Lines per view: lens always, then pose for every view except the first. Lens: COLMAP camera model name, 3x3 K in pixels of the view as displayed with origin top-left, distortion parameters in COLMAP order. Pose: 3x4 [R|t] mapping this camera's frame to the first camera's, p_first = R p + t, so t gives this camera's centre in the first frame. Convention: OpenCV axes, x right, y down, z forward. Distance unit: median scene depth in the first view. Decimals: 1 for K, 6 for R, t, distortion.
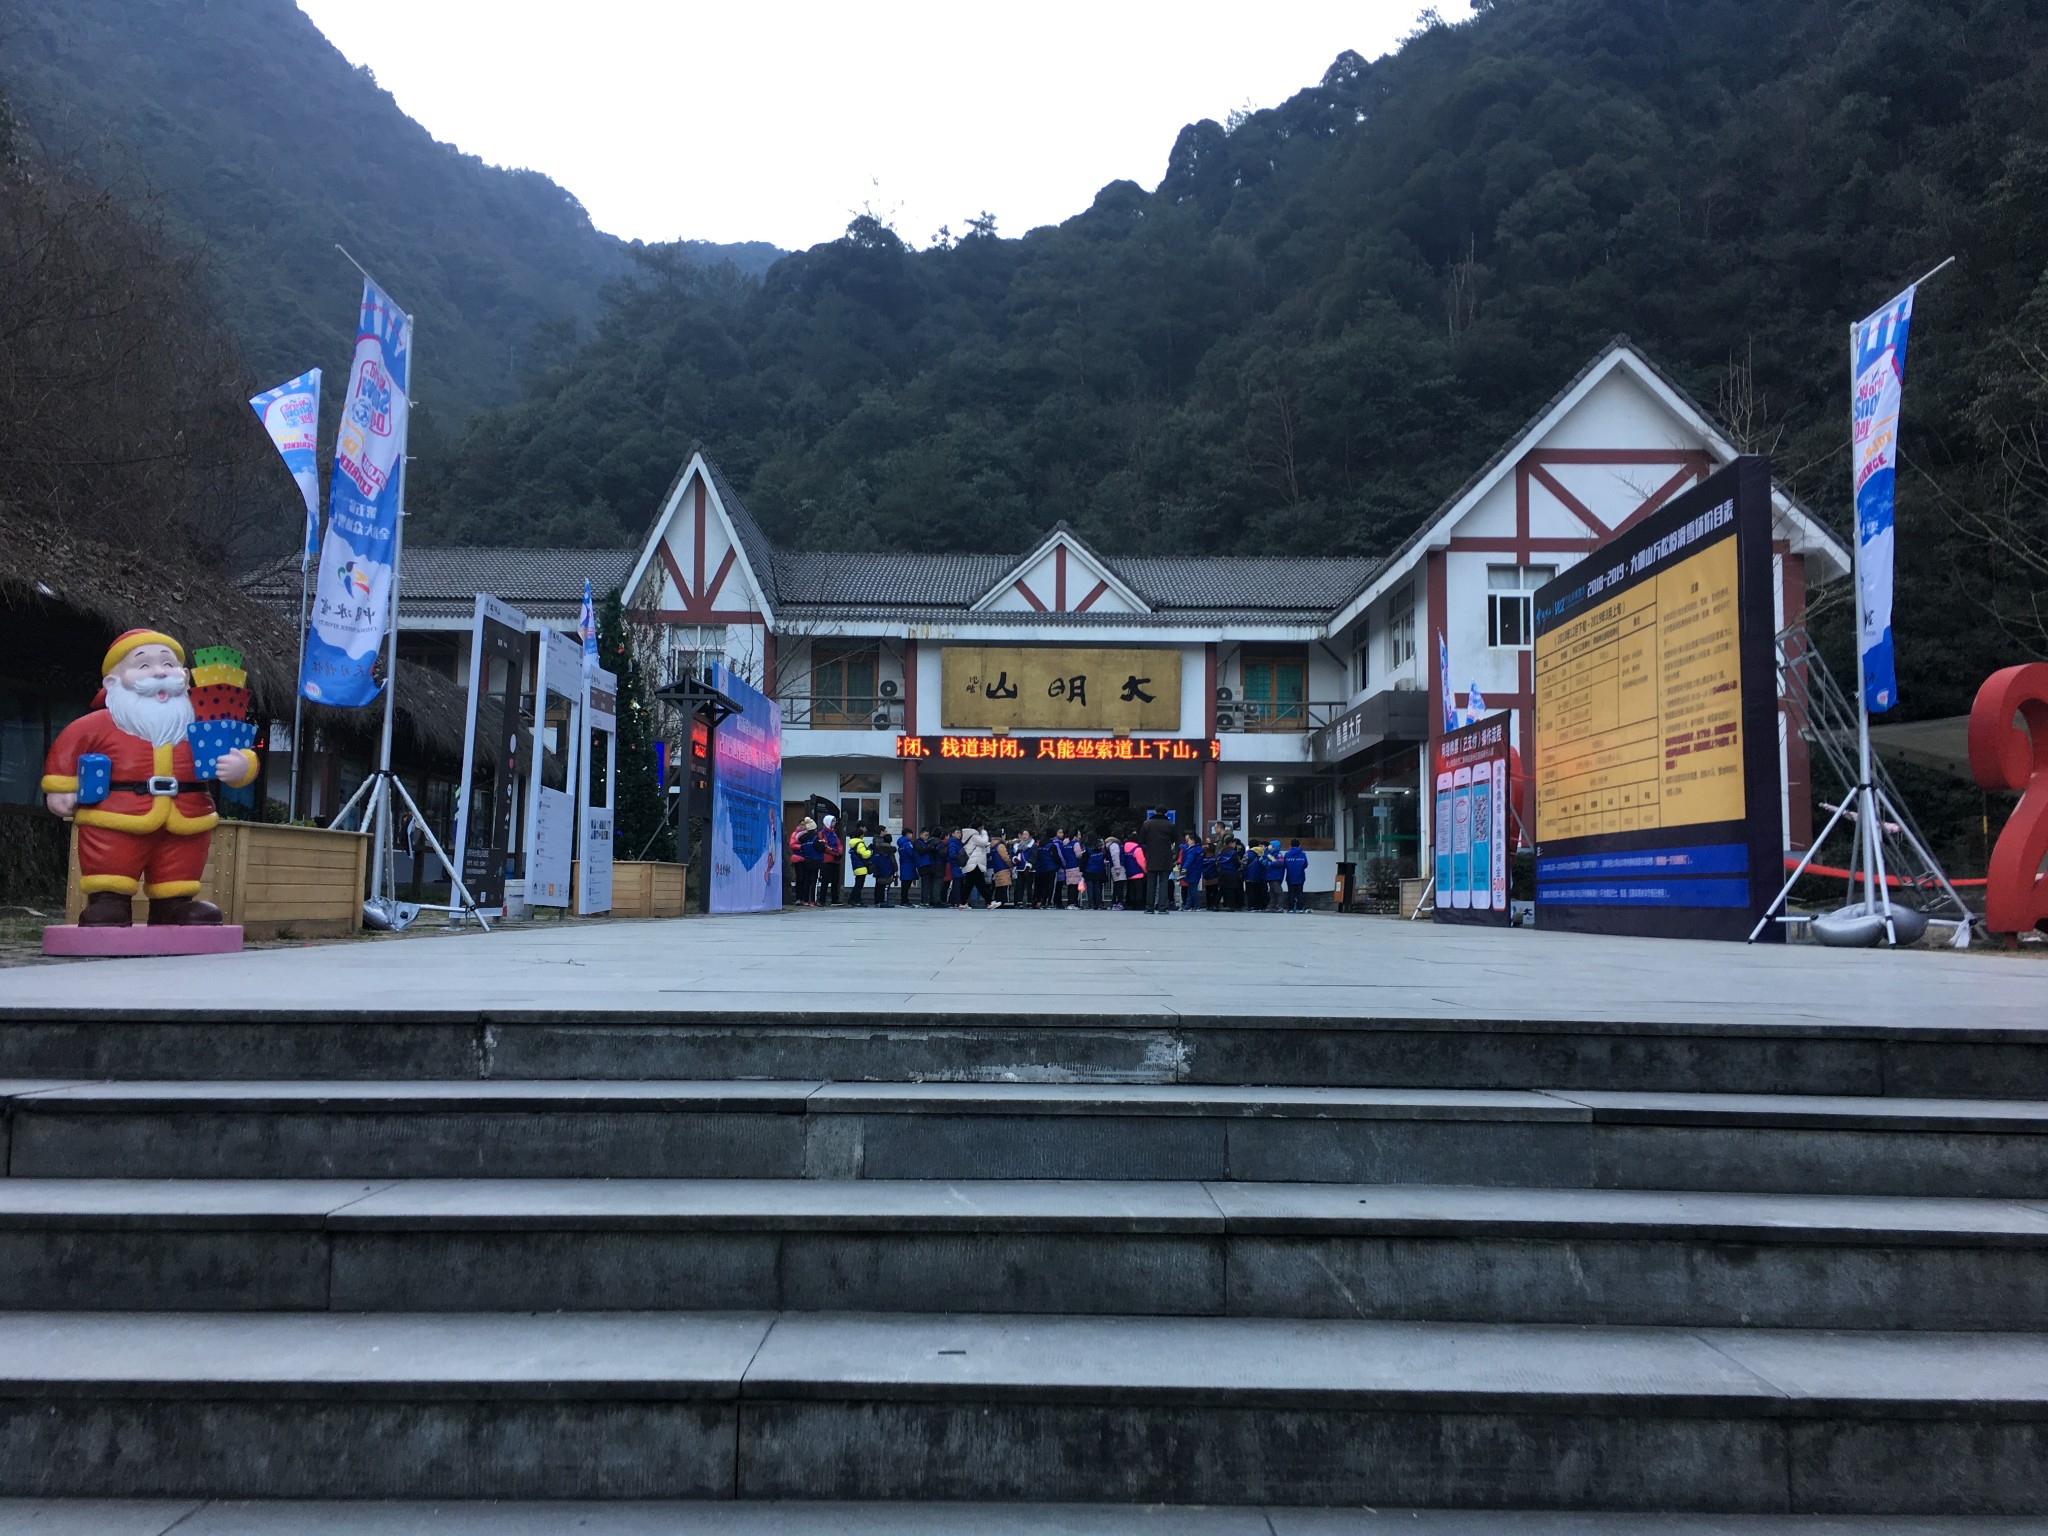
lens RADIAL K [[1770.9, 0, 1024.0], [0, 1770.9, 768.0], [0, 0, 1]] dist [0.112226, -0.139787]
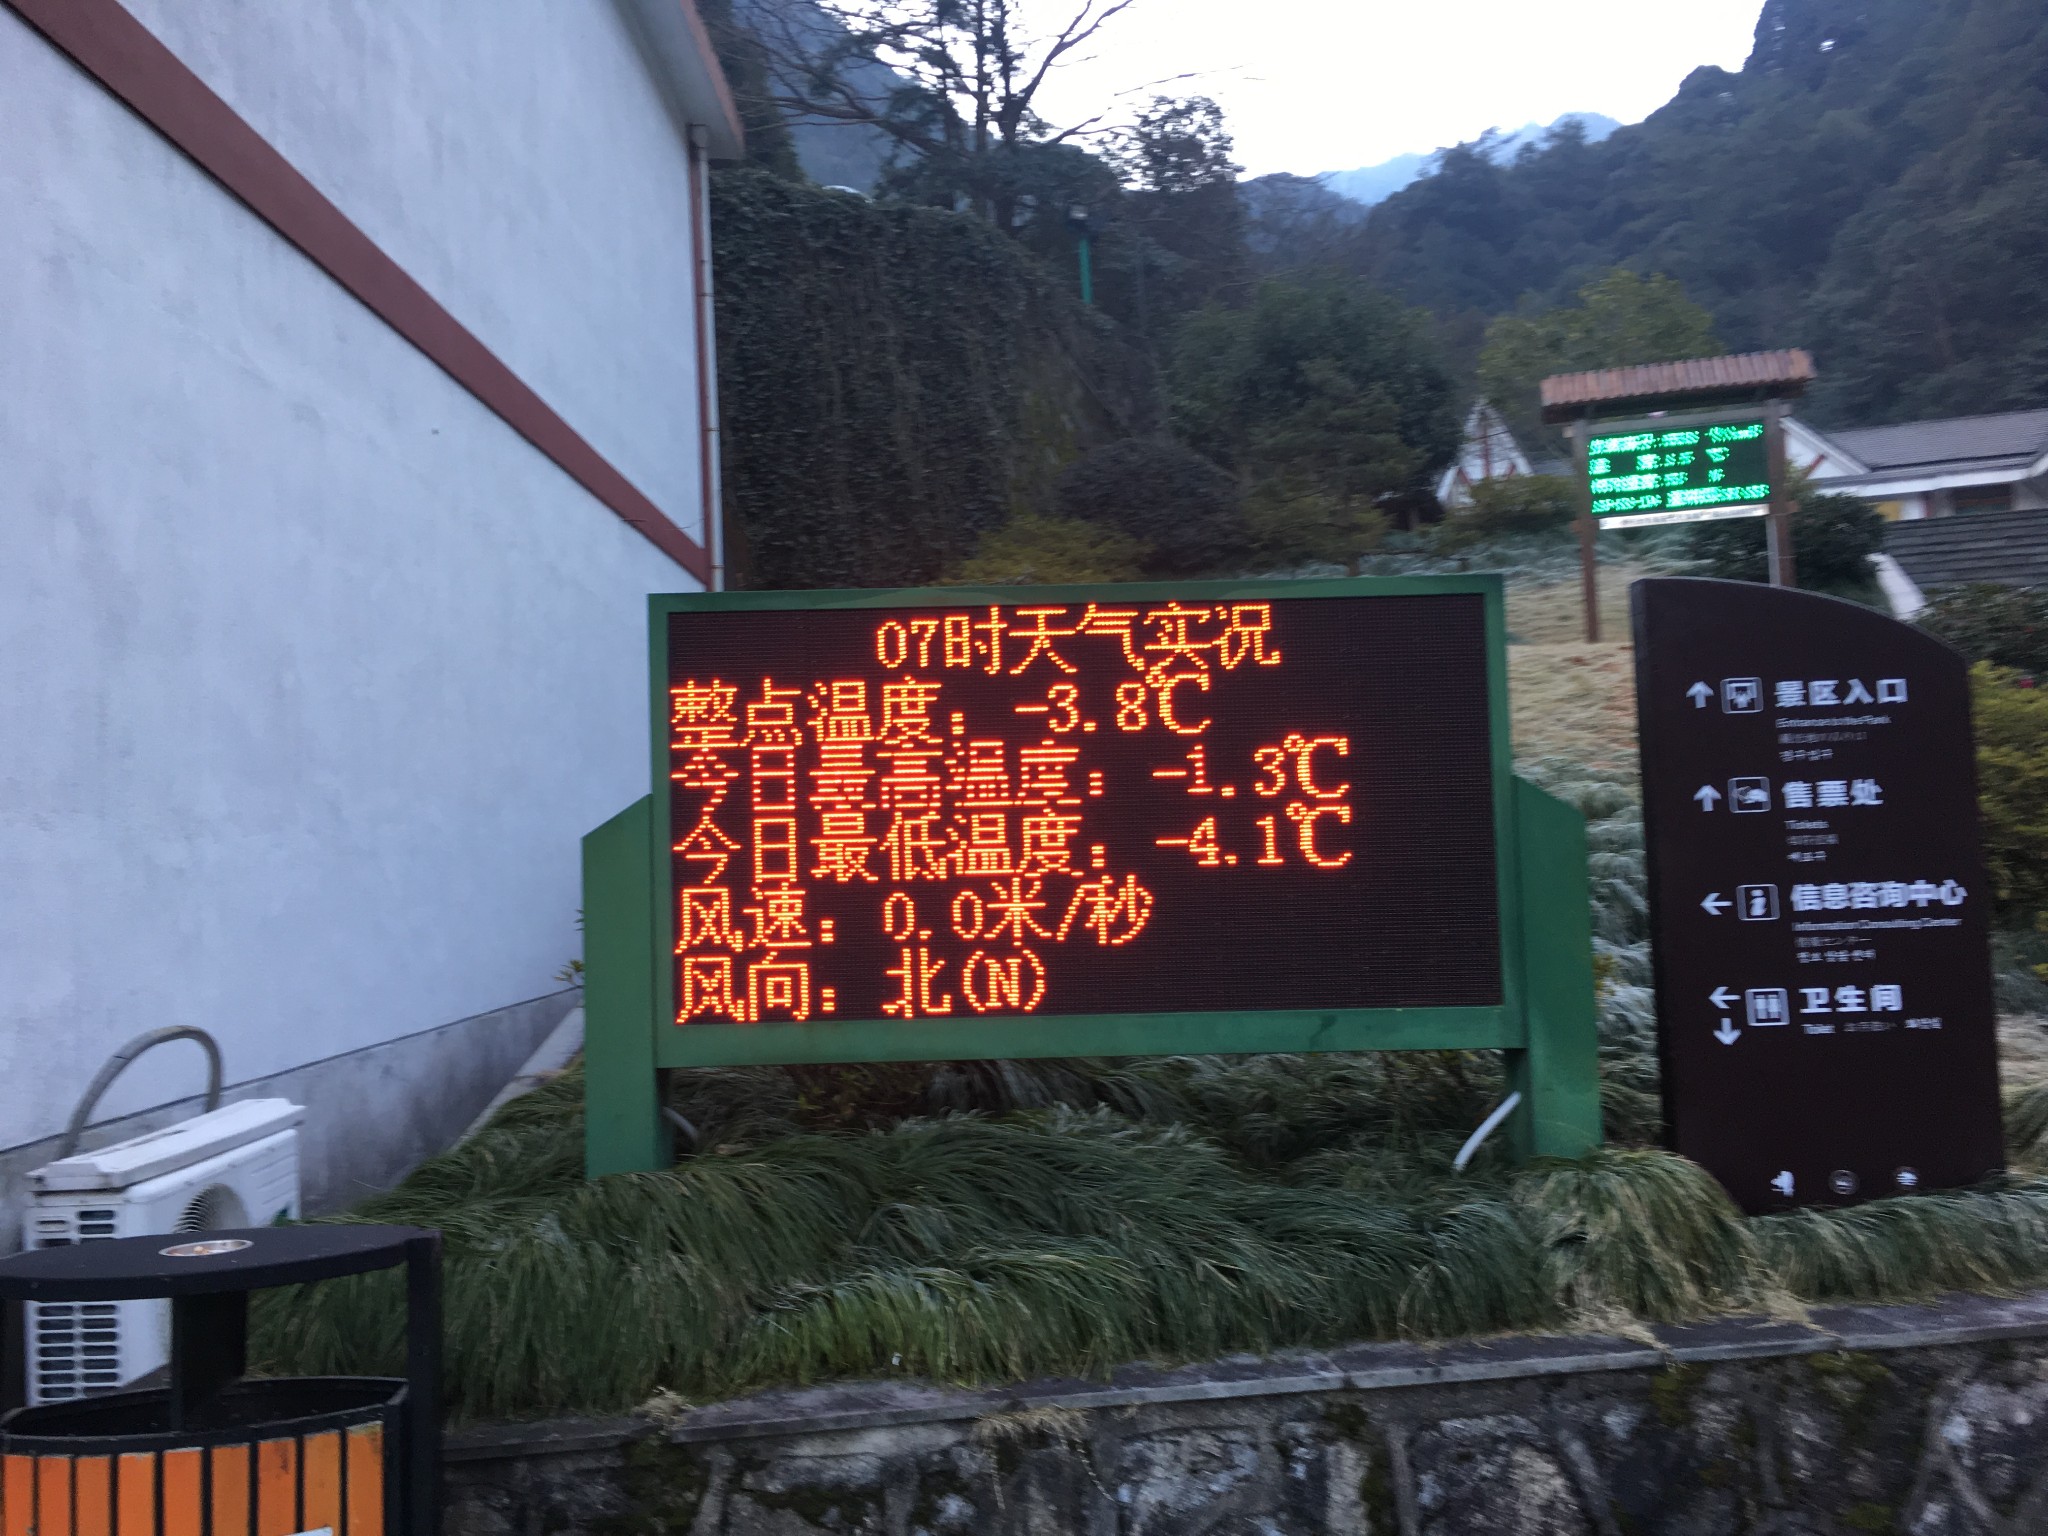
lens RADIAL K [[1770.9, 0, 1024.0], [0, 1770.9, 768.0], [0, 0, 1]] dist [0.112226, -0.139787]
pose [[0.952852, -0.066203, -0.296125, -0.078927], [0.077587, 0.996624, 0.026845, 0.022908], [0.293348, -0.048555, 0.954772, -0.237691]]
